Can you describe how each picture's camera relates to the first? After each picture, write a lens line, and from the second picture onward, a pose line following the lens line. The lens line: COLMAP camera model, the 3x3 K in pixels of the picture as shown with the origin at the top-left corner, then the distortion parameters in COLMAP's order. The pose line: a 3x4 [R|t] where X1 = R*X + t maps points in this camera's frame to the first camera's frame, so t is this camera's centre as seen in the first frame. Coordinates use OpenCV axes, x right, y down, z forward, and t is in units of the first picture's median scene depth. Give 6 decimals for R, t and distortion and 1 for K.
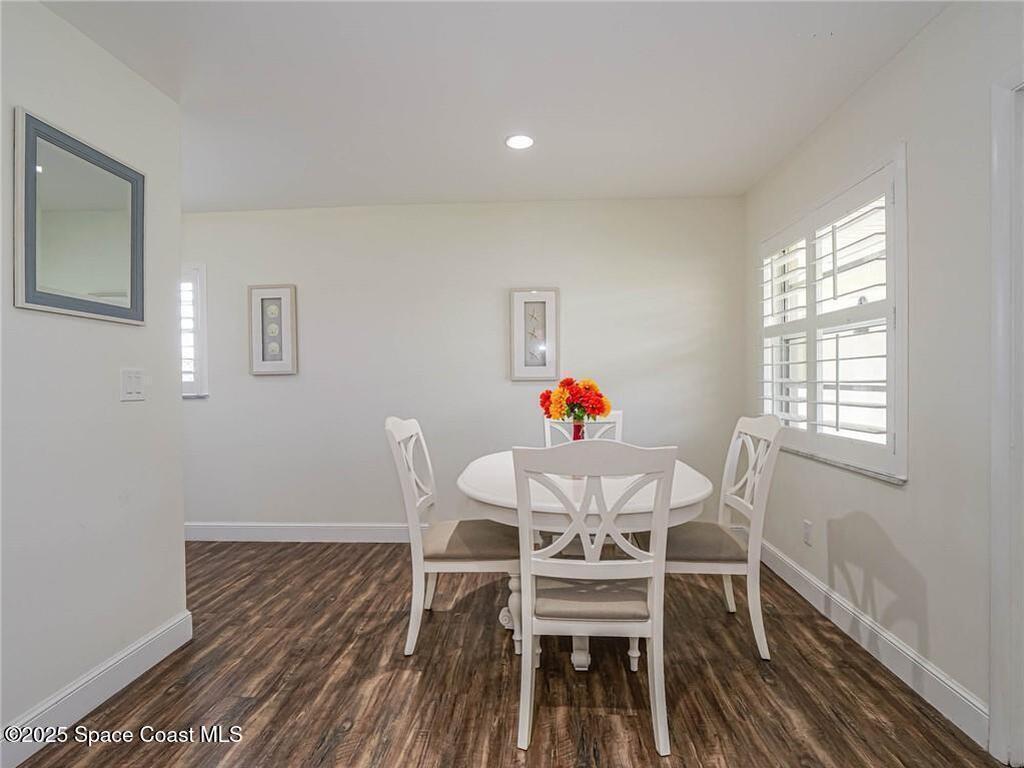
lens RADIAL K [[541.1, 0, 534.6], [0, 541.1, 385.1], [0, 0, 1]] dist [0.006387, -0.000545]
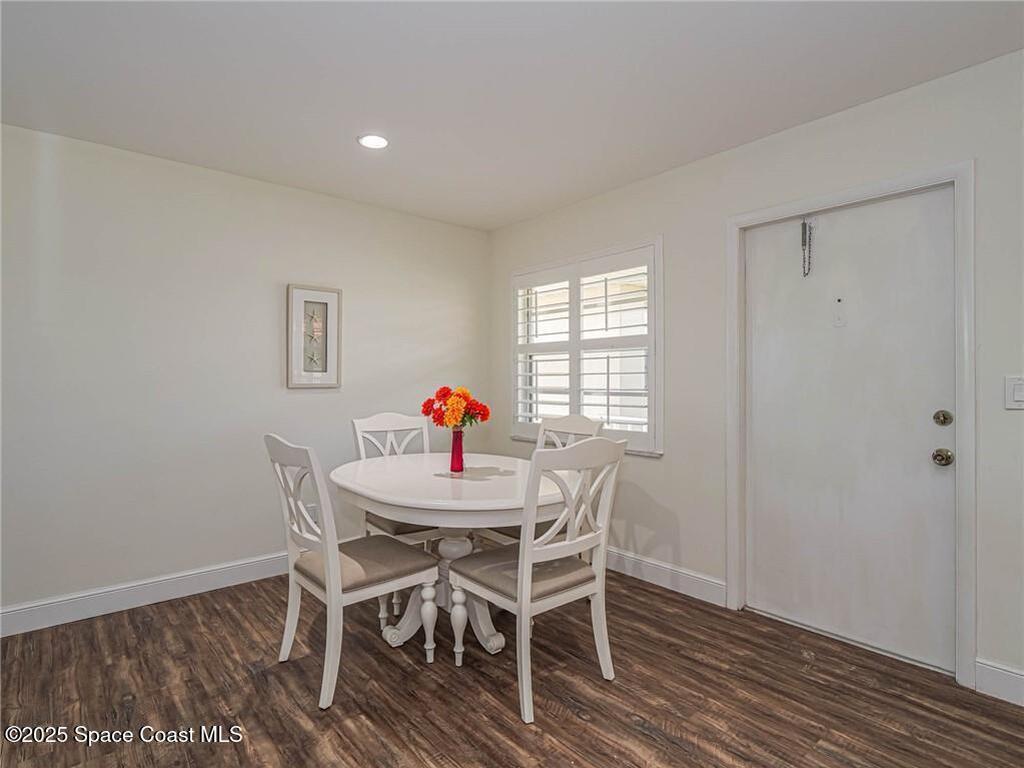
lens RADIAL K [[541.1, 0, 521.1], [0, 541.1, 381.8], [0, 0, 1]] dist [0.006387, -0.000545]
pose [[0.725410, 0.007077, 0.688281, -0.611563], [0.004391, 0.999879, -0.014909, -0.006661], [-0.688304, 0.013837, 0.725291, 0.153740]]
